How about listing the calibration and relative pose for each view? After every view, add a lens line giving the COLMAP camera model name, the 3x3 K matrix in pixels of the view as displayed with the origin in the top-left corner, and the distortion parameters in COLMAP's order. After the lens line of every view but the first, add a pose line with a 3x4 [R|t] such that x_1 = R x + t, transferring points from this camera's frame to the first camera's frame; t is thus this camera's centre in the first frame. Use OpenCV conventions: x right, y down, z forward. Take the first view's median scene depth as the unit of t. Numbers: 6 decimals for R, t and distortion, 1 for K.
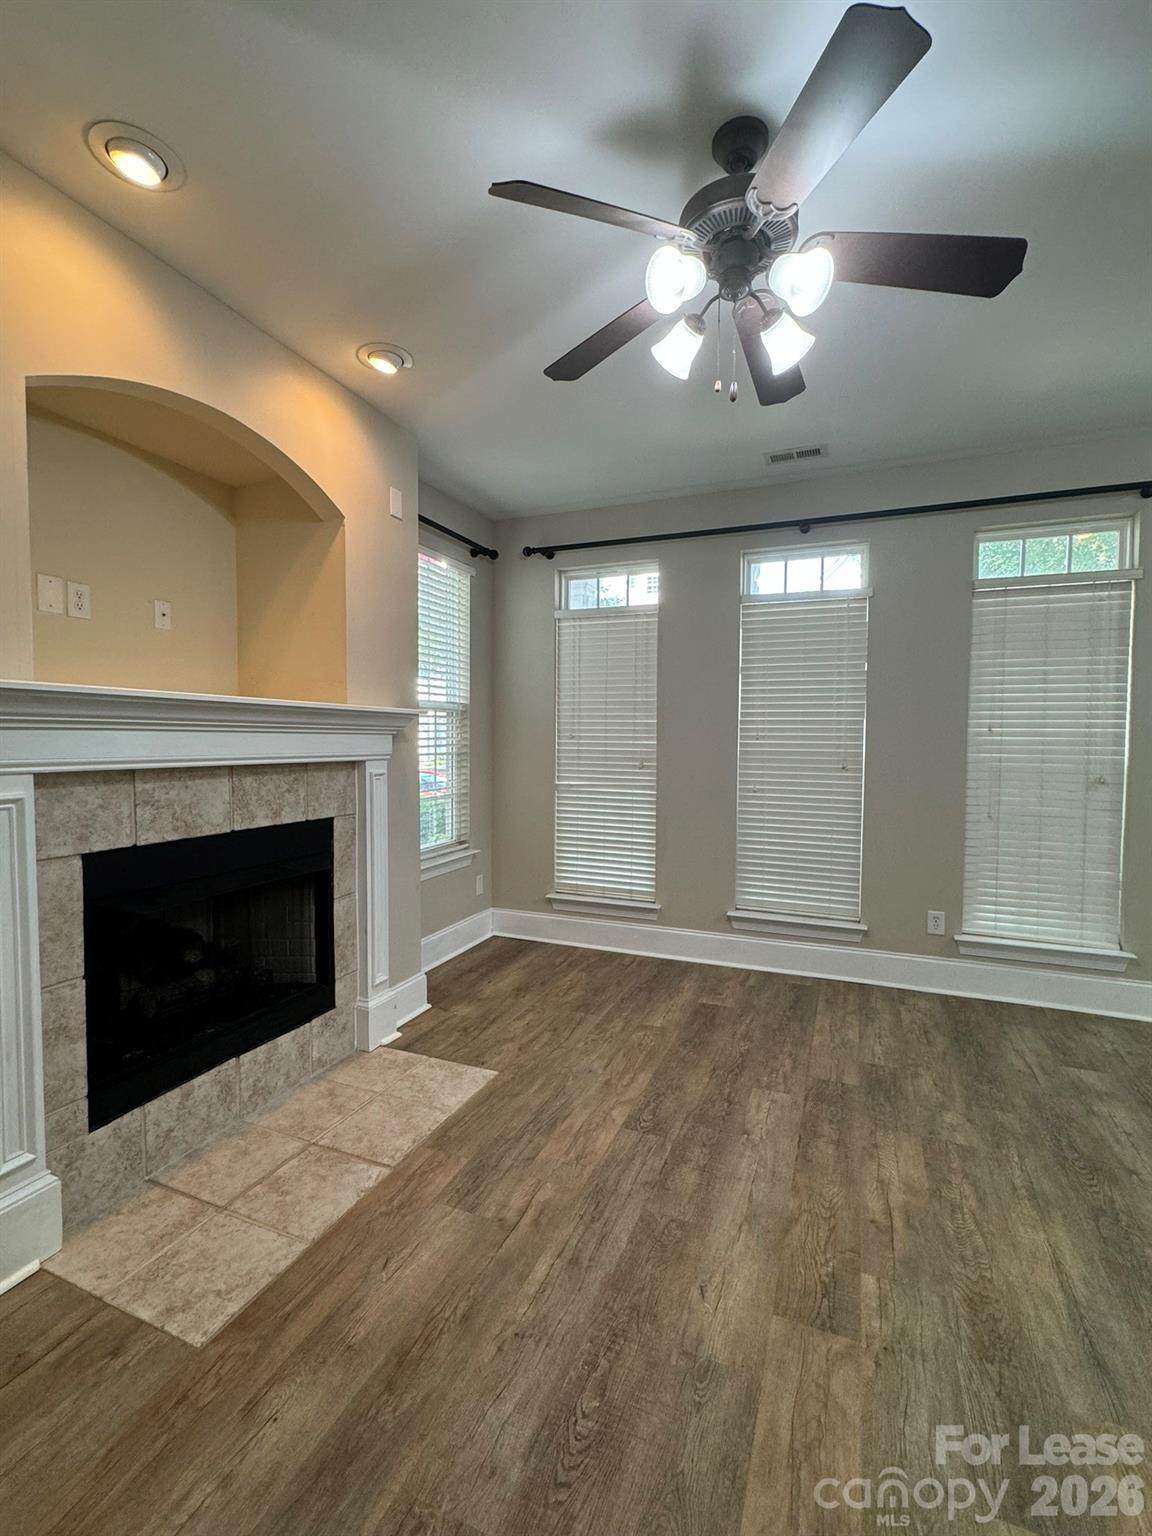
lens RADIAL K [[676.8, 0, 576.0], [0, 676.8, 768.0], [0, 0, 1]] dist [-0.002692, -0.000469]
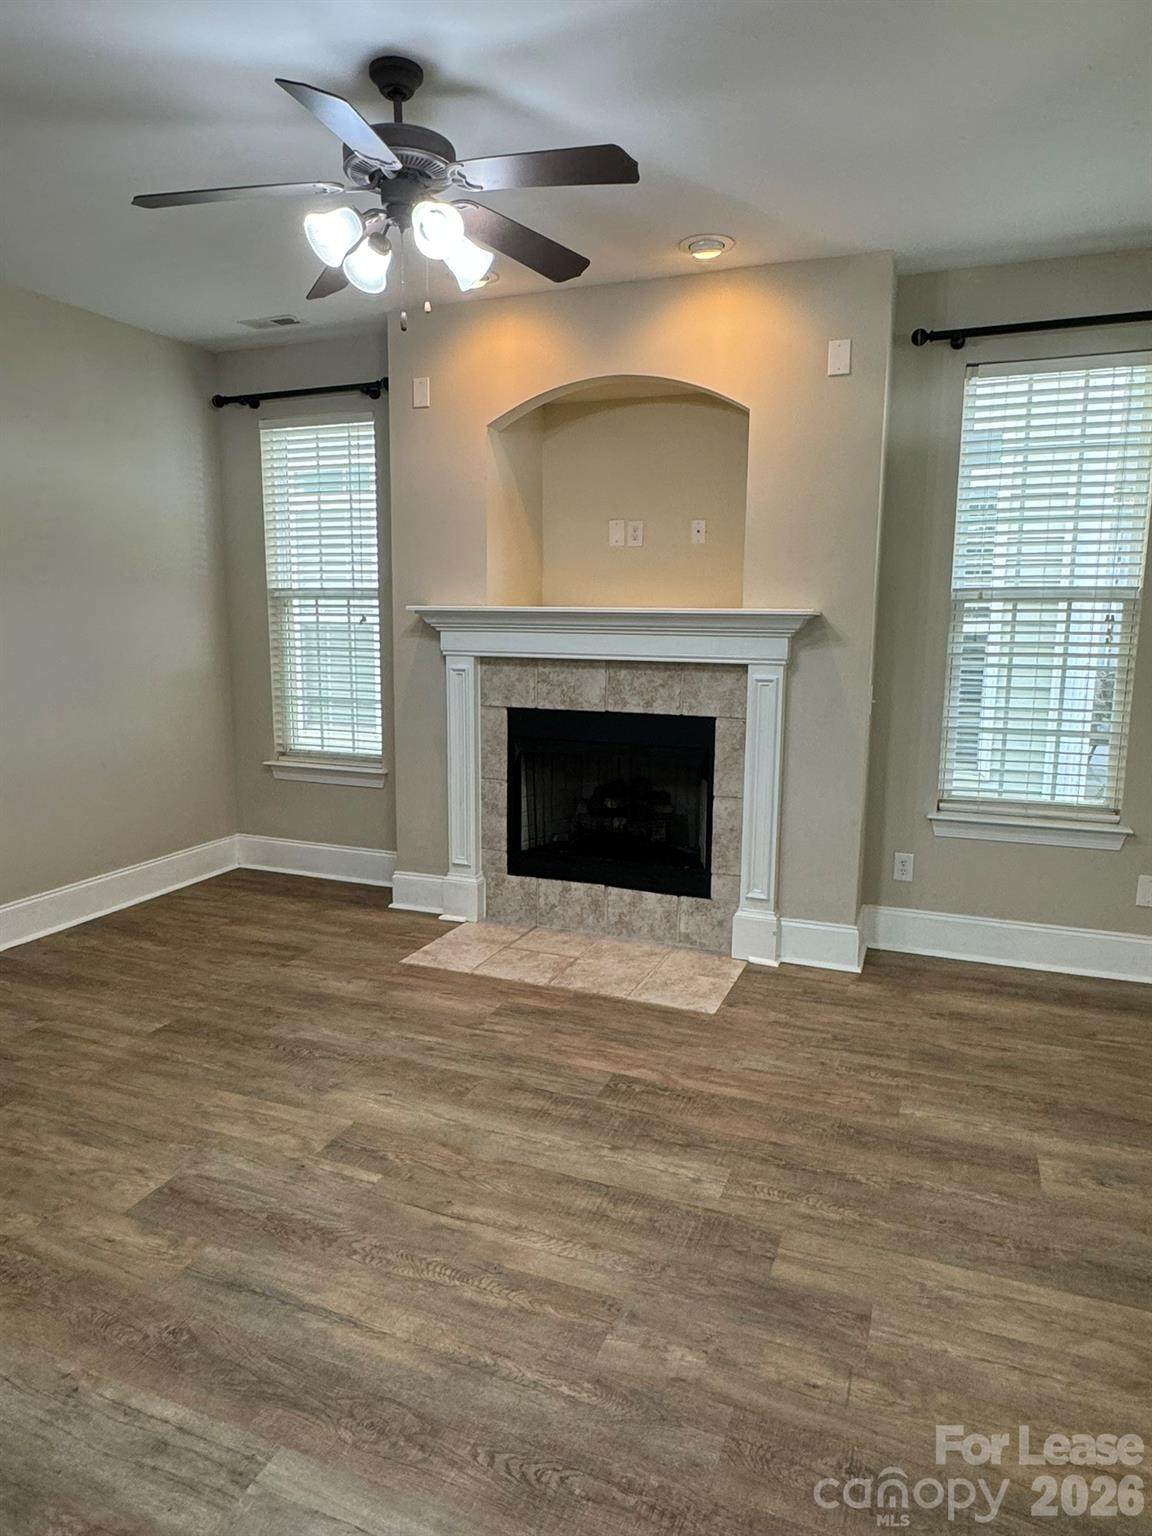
lens RADIAL K [[962.4, 0, 576.0], [0, 962.4, 768.0], [0, 0, 1]] dist [-0.008705, 0.000048]
pose [[0.013215, 0.156618, -0.987571, 1.331249], [-0.050854, 0.986484, 0.155765, -0.083209], [0.998619, 0.048163, 0.021001, 0.923503]]
